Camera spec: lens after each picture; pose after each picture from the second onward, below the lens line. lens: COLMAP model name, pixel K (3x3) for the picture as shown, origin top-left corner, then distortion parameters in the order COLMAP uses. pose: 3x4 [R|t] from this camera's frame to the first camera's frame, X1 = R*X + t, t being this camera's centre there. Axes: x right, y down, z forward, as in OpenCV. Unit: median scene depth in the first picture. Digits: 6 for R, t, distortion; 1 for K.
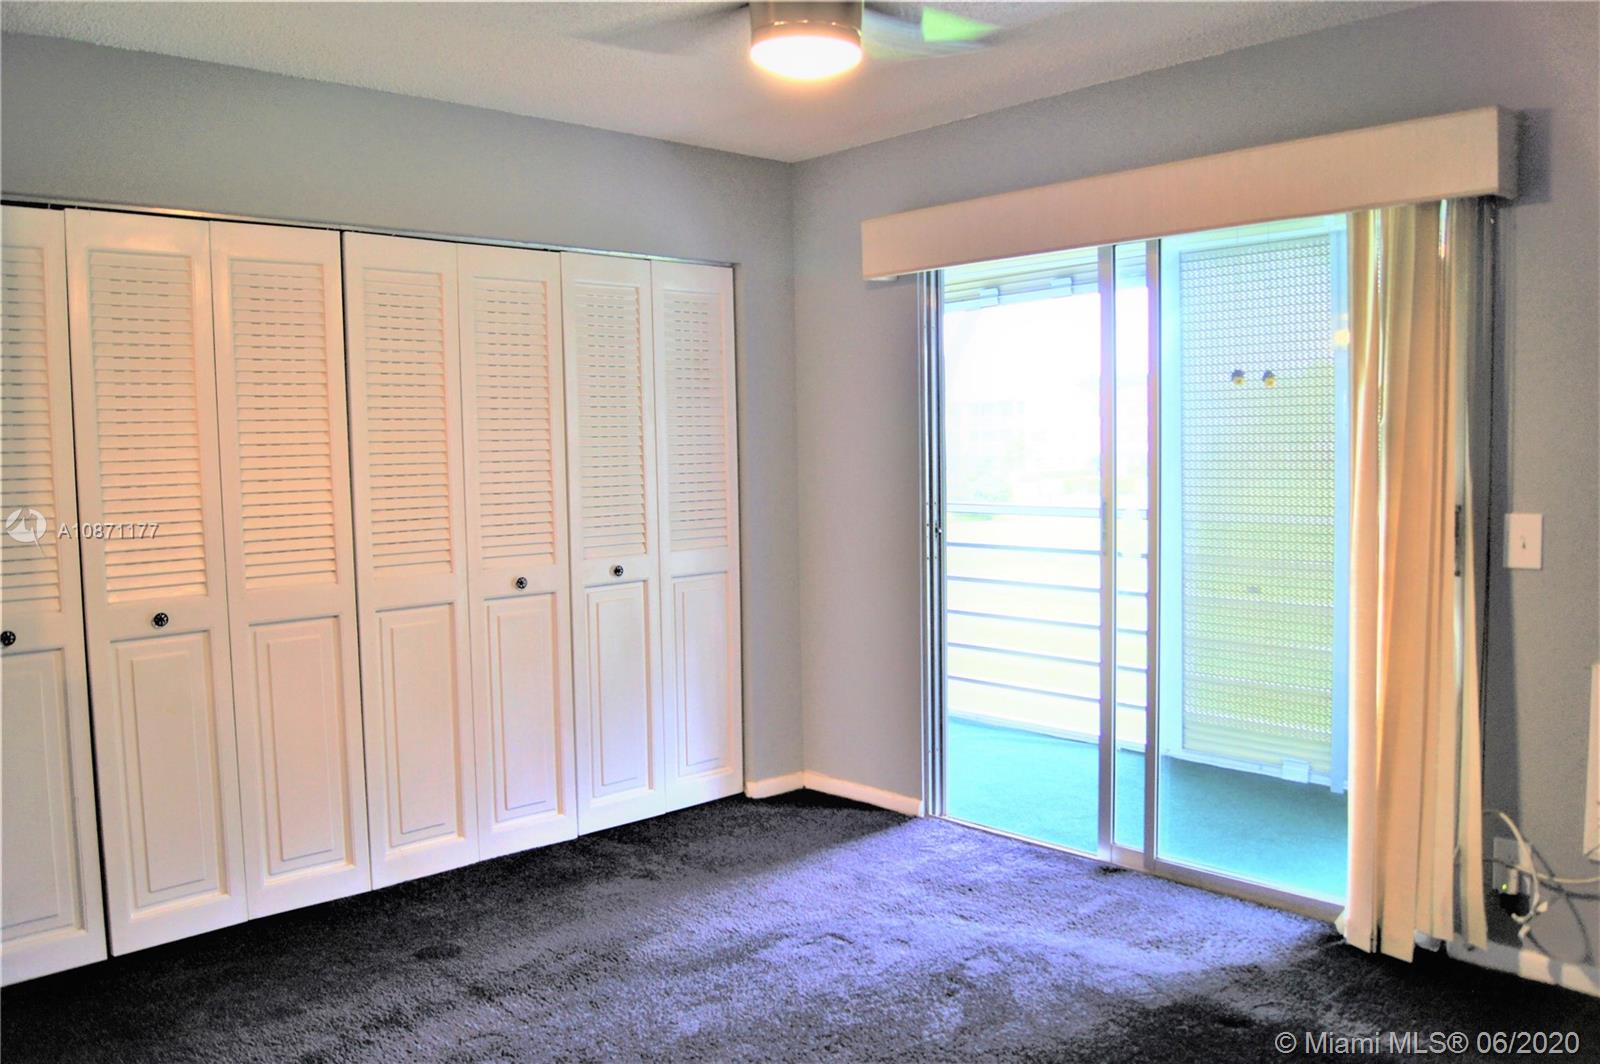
lens RADIAL K [[1254.3, 0, 794.4], [0, 1254.3, 532.4], [0, 0, 1]] dist [-0.085345, 0.014092]
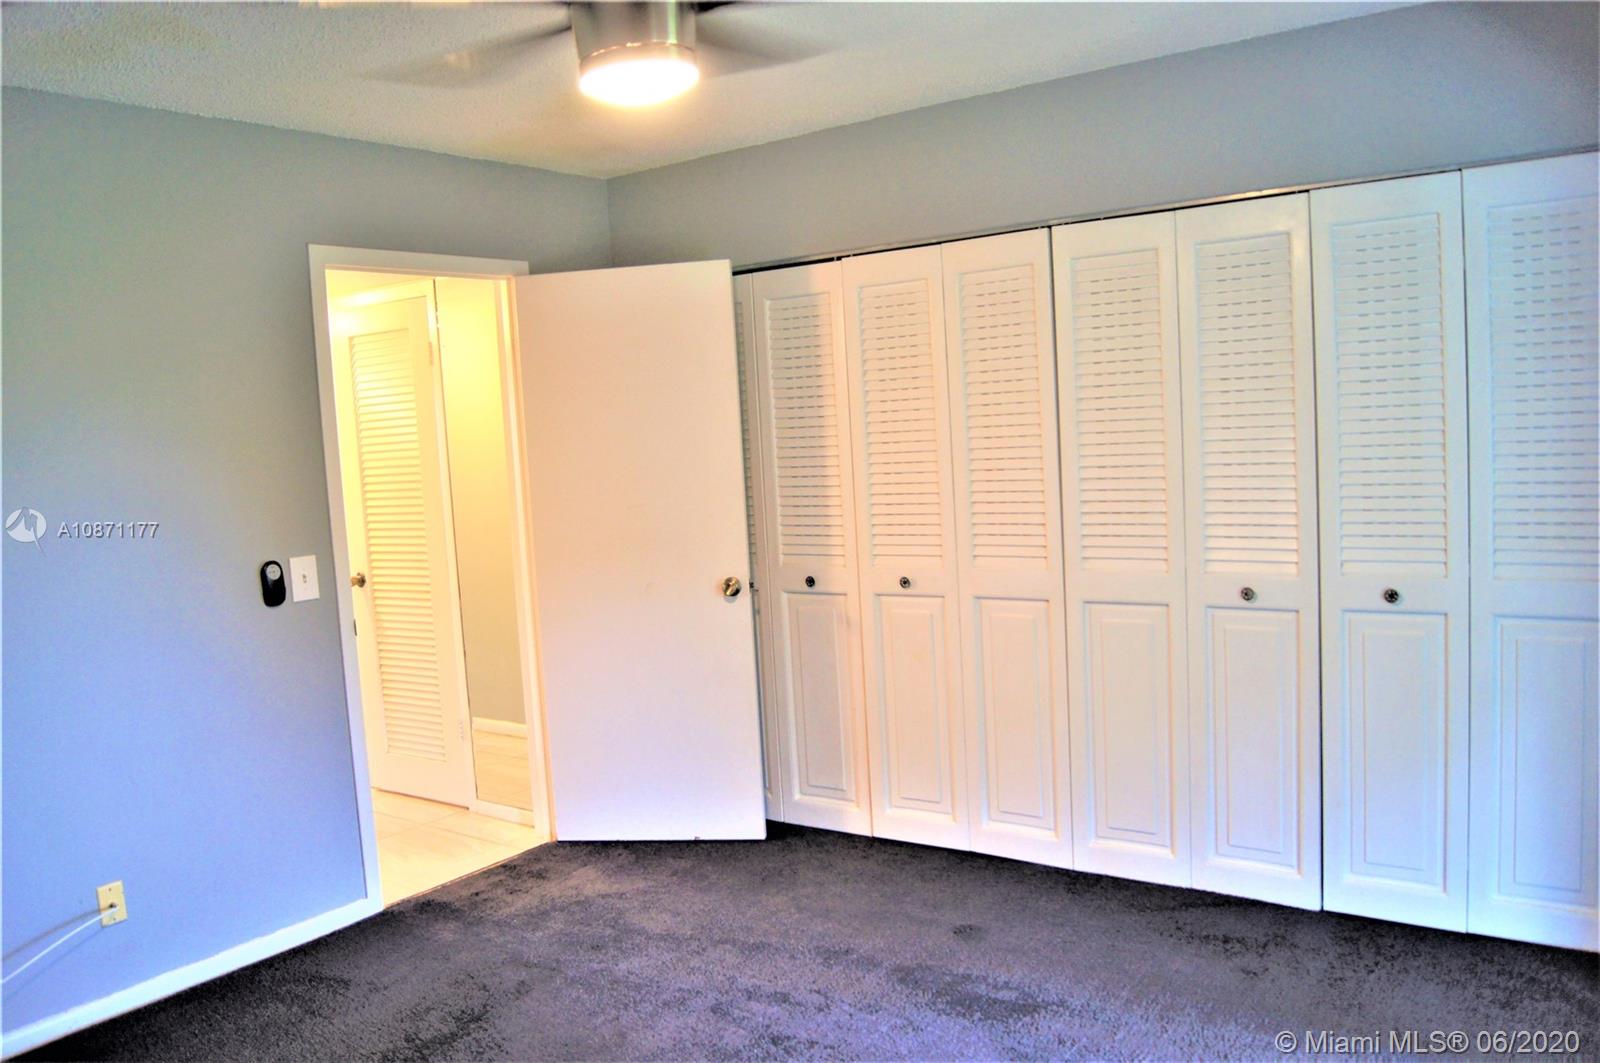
lens RADIAL K [[1254.3, 0, 809.1], [0, 1254.3, 543.0], [0, 0, 1]] dist [-0.085345, 0.014092]
pose [[0.205688, 0.081415, -0.975225, 0.630394], [-0.033089, 0.996542, 0.076216, -0.056403], [0.978058, 0.016593, 0.207671, 0.608347]]
